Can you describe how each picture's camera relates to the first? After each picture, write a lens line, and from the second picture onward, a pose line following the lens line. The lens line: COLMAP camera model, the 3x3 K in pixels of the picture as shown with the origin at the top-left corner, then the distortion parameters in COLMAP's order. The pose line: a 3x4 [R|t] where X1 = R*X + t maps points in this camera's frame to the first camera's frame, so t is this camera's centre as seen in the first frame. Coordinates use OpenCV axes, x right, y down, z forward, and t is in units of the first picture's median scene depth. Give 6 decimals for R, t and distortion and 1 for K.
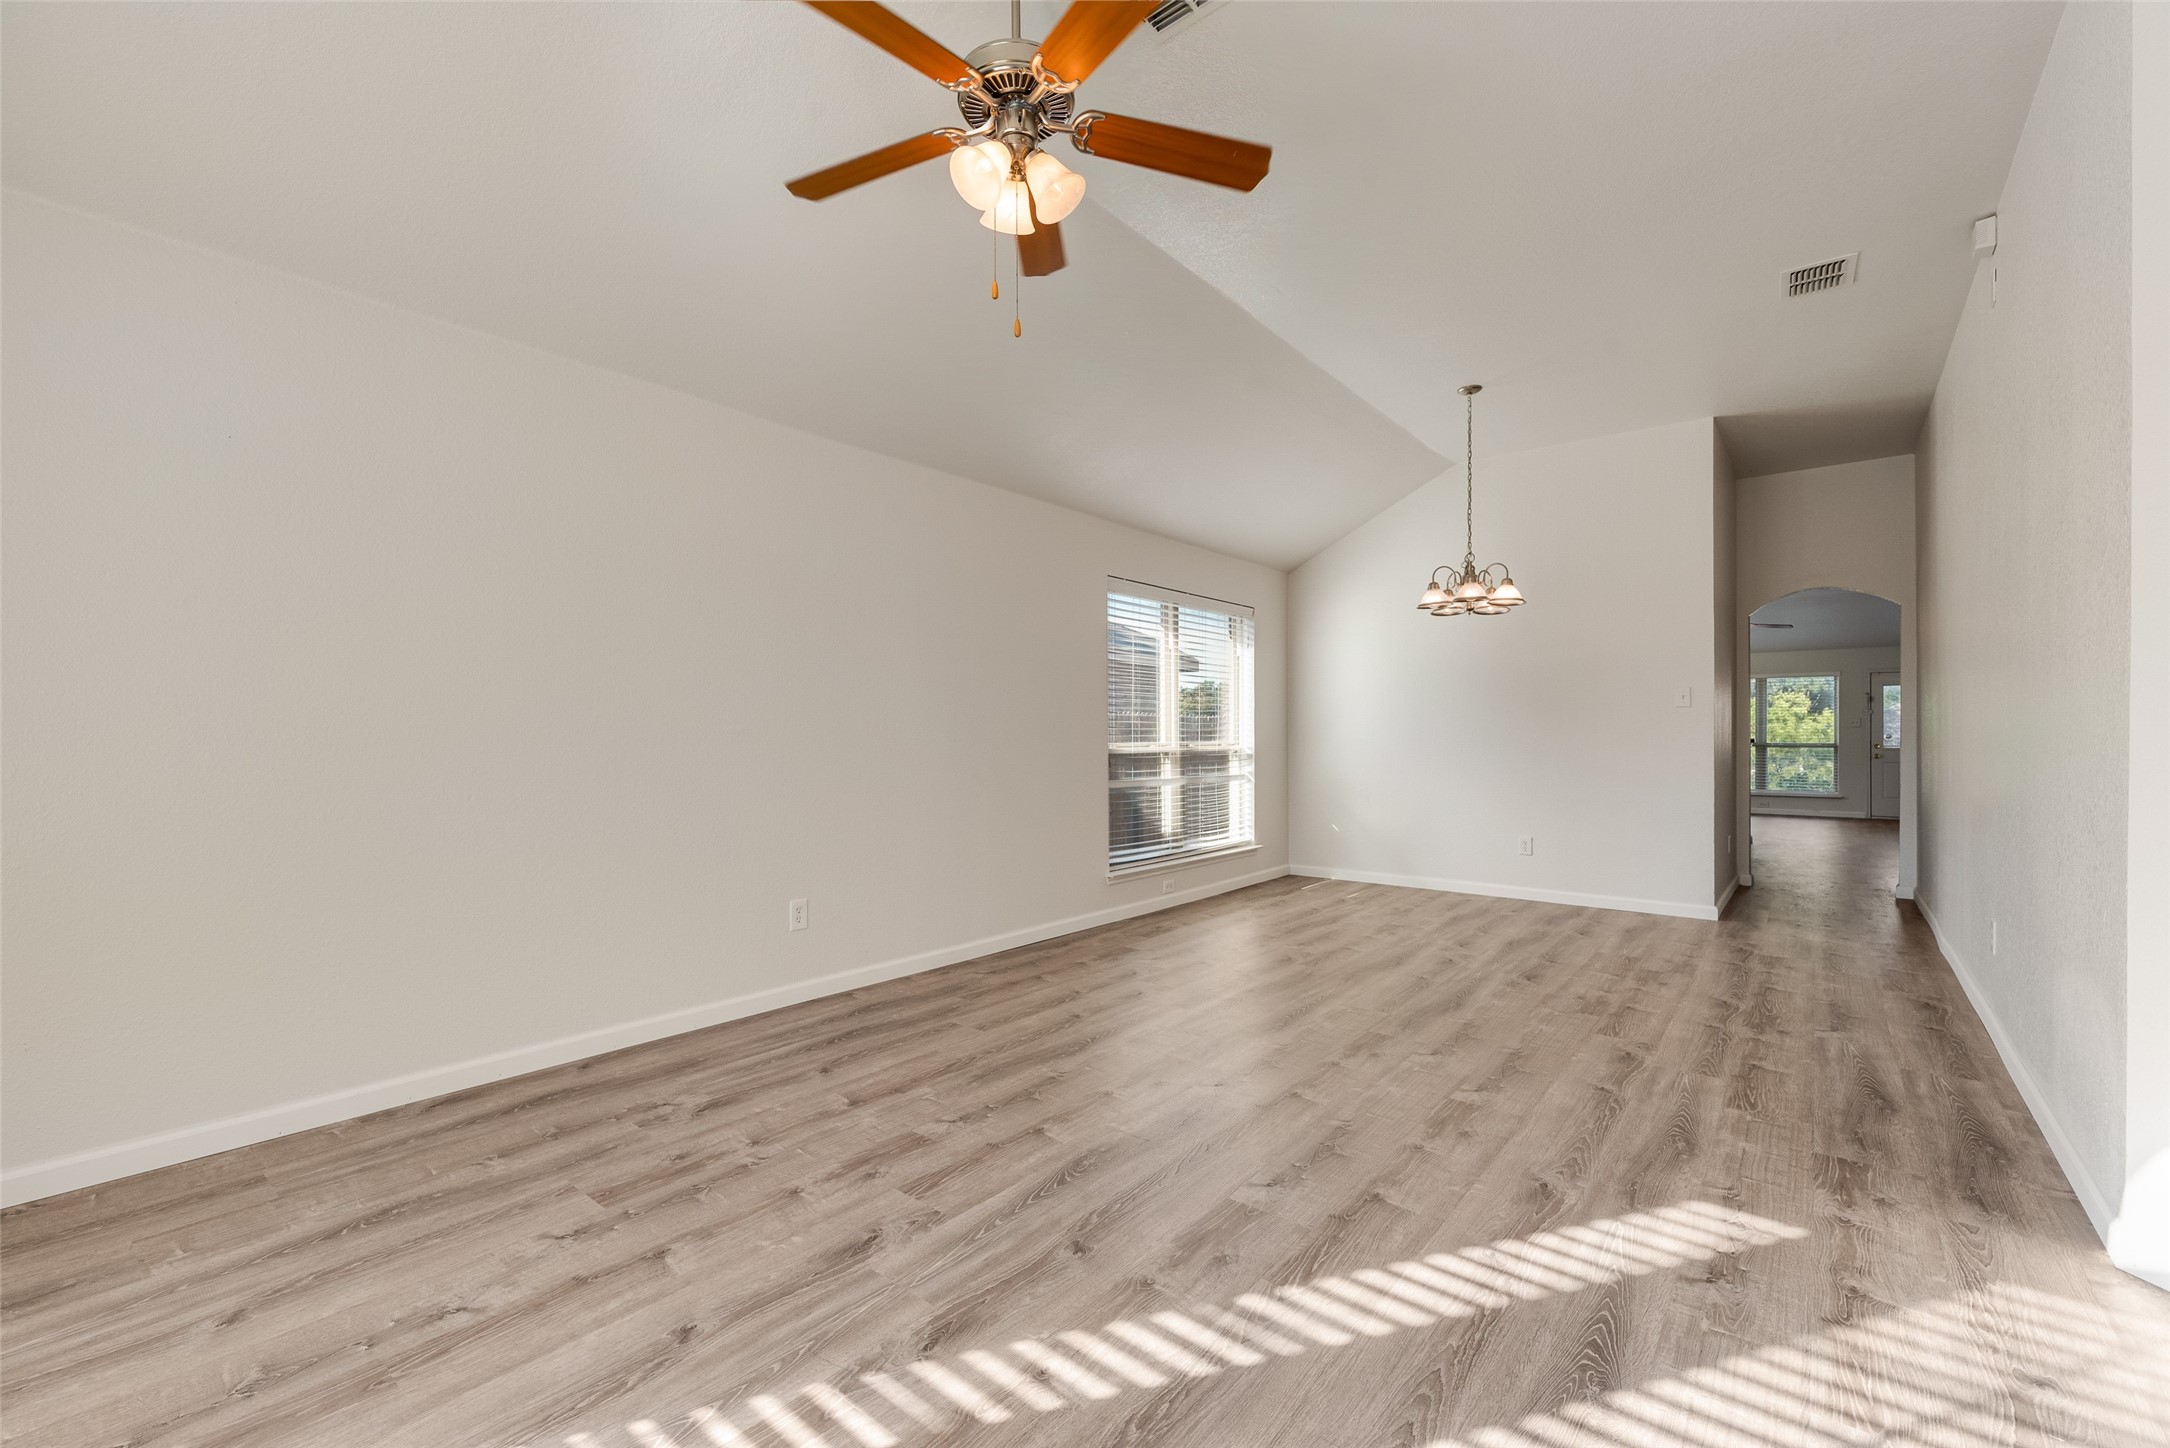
lens RADIAL K [[904.0, 0, 1082.0], [0, 904.0, 727.9], [0, 0, 1]] dist [0.004168, 0.000984]
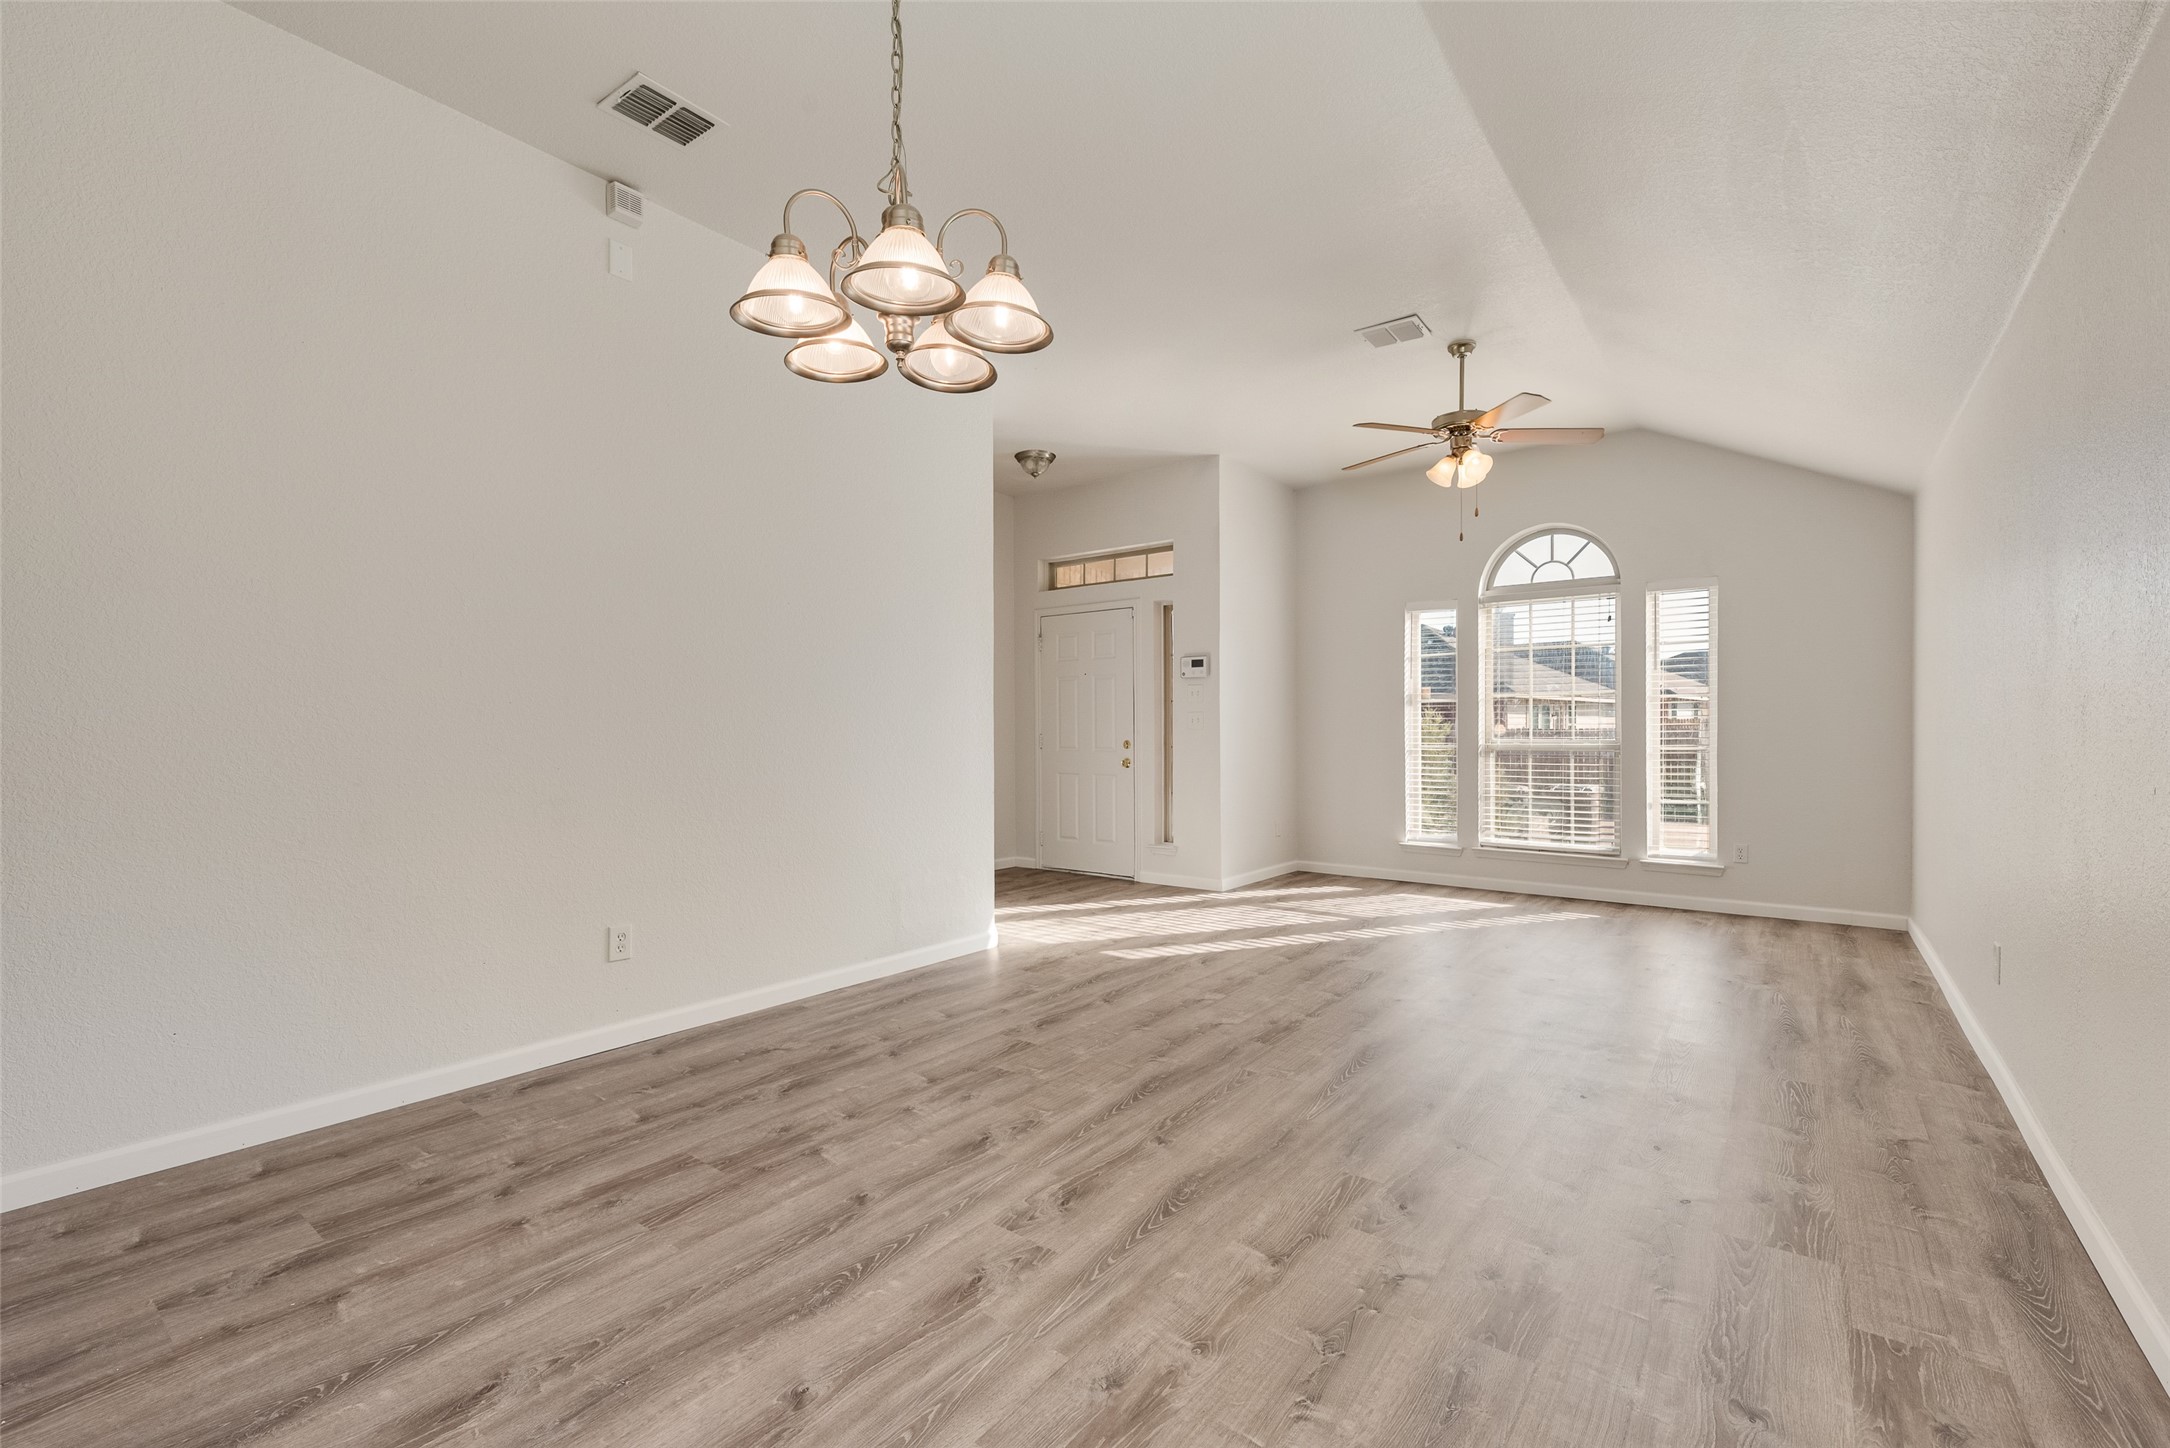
lens RADIAL K [[904.0, 0, 1083.9], [0, 904.0, 731.0], [0, 0, 1]] dist [0.004168, 0.000984]
pose [[-0.999737, 0.000277, -0.022924, 0.543286], [0.000458, 0.999969, -0.007868, 0.015835], [0.022921, -0.007876, -0.999706, 1.968064]]
